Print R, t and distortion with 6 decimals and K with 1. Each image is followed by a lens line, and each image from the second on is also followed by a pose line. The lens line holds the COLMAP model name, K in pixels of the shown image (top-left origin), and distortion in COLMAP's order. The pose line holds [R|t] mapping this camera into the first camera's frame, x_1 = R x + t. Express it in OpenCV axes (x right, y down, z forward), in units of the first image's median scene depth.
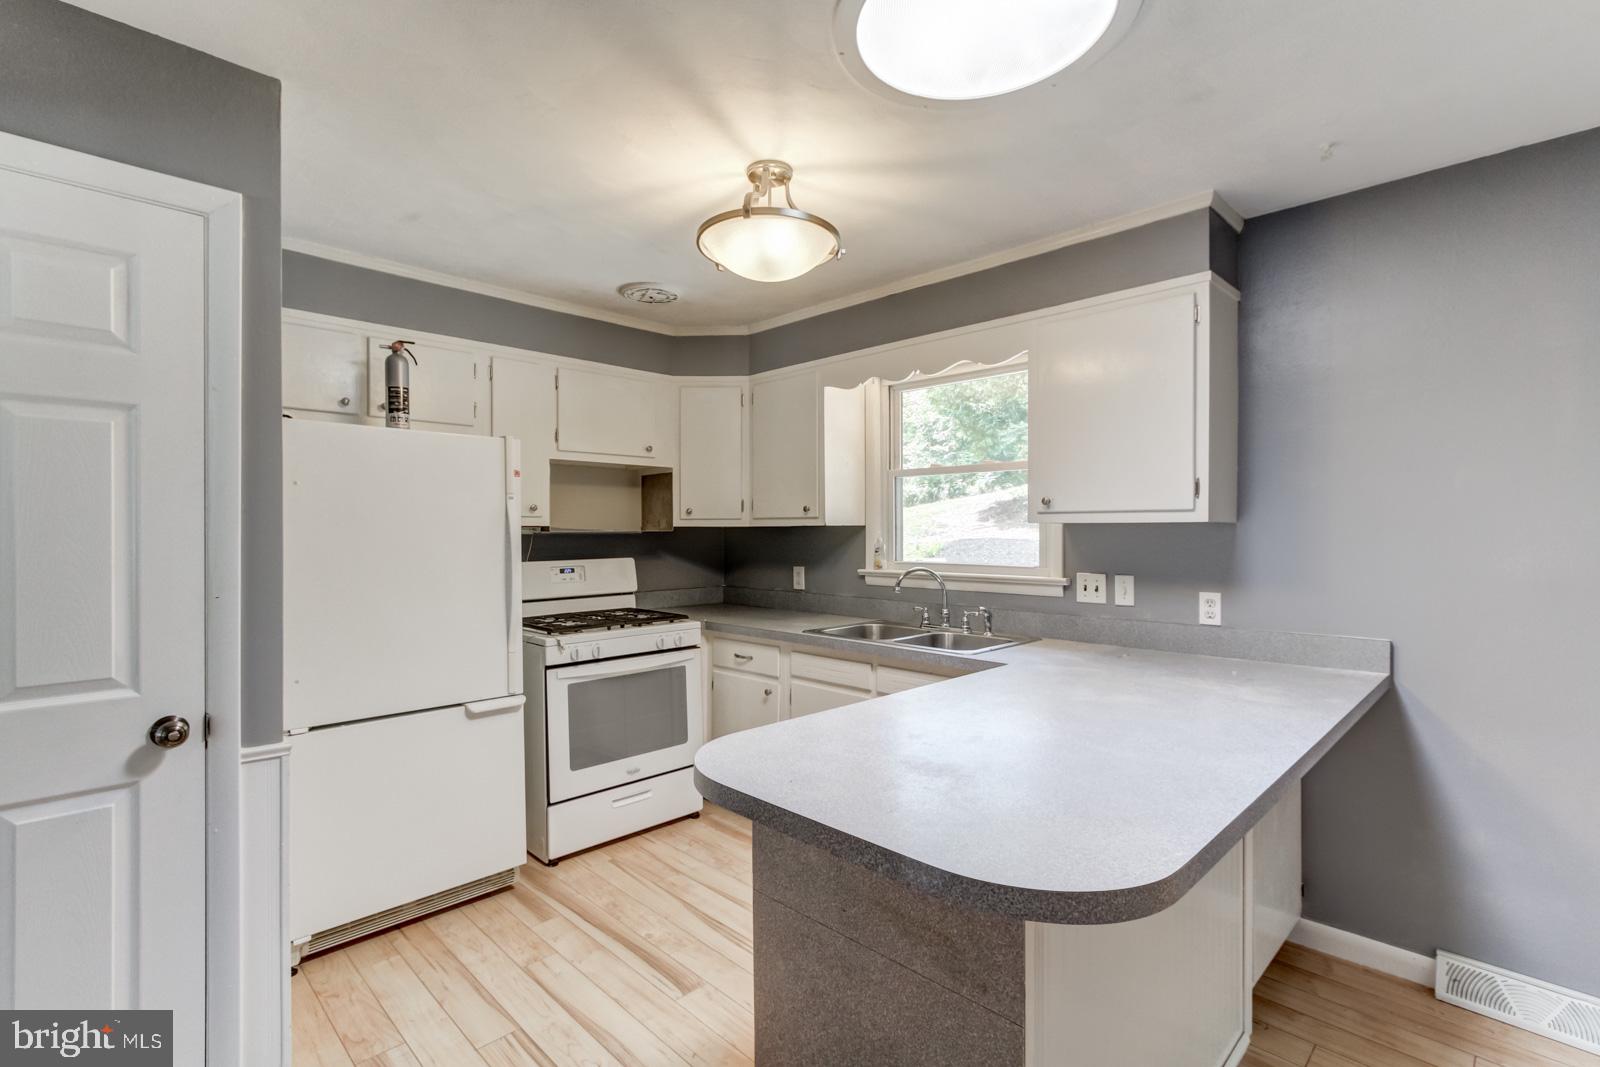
lens RADIAL K [[752.0, 0, 789.5], [0, 752.0, 534.0], [0, 0, 1]] dist [-0.001298, 0.000117]
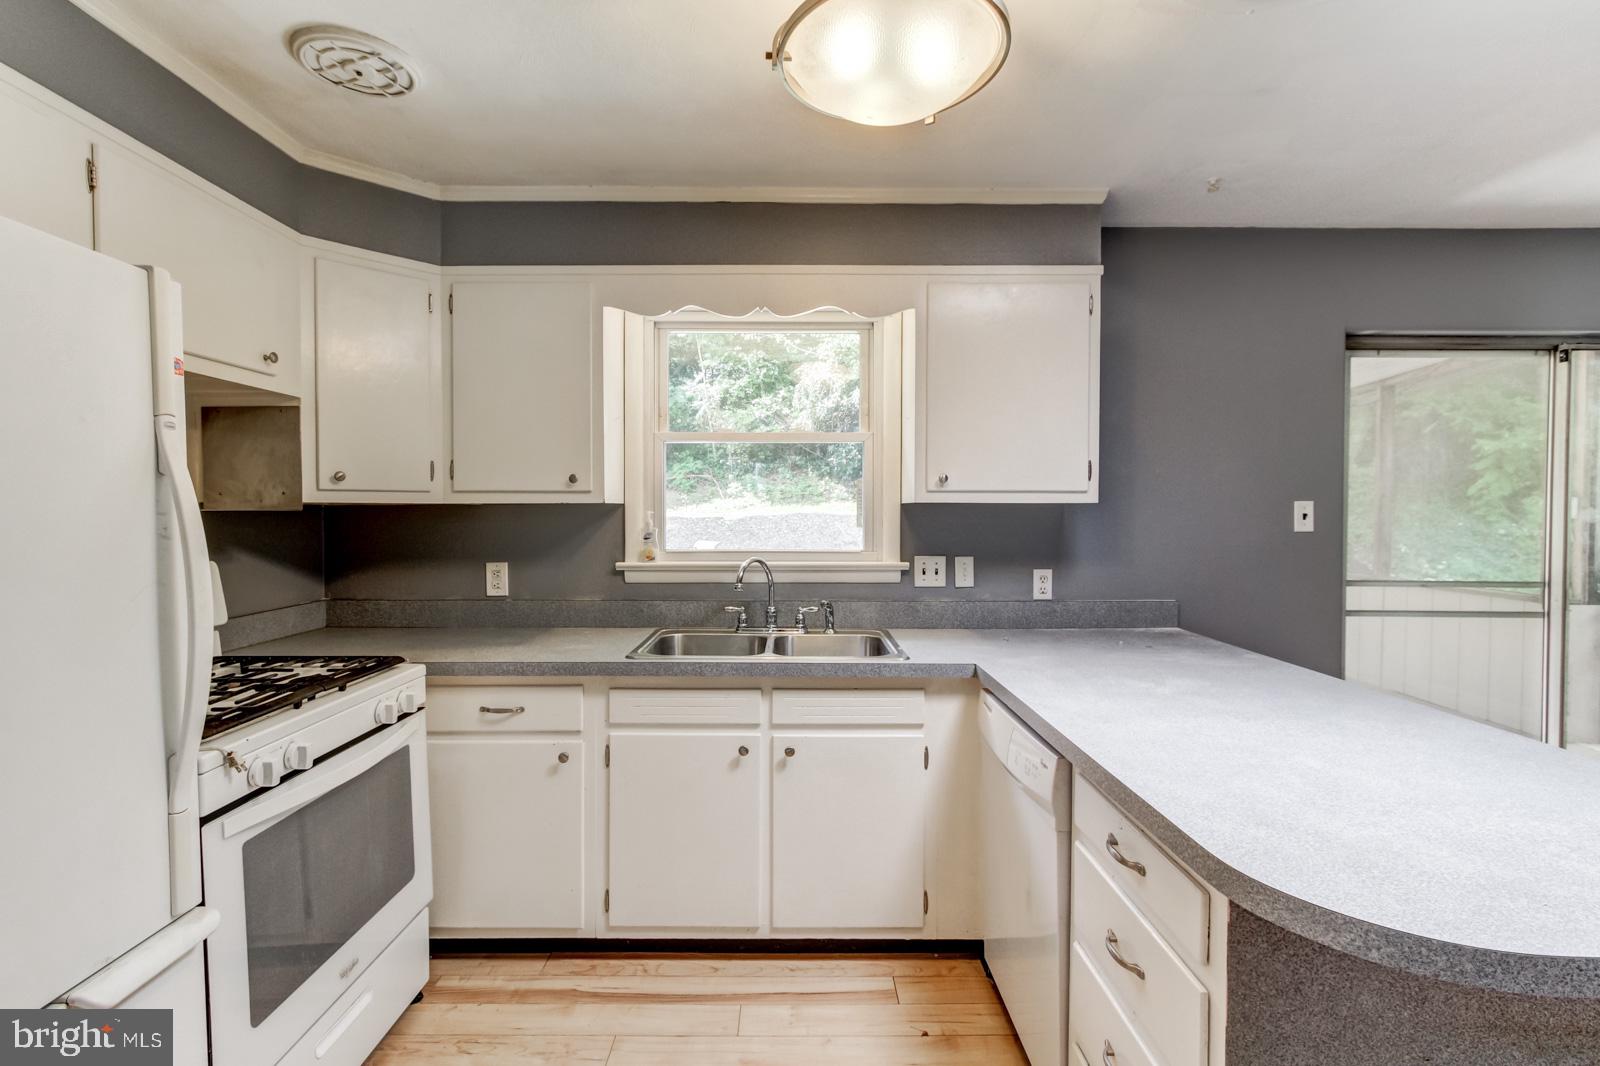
lens RADIAL K [[750.3, 0, 802.3], [0, 750.3, 523.4], [0, 0, 1]] dist [0.001381, 0.001209]
pose [[0.697555, -0.008805, 0.716477, -0.349062], [0.000917, 0.999935, 0.011395, -0.000099], [-0.716530, -0.007292, 0.697518, 0.397190]]
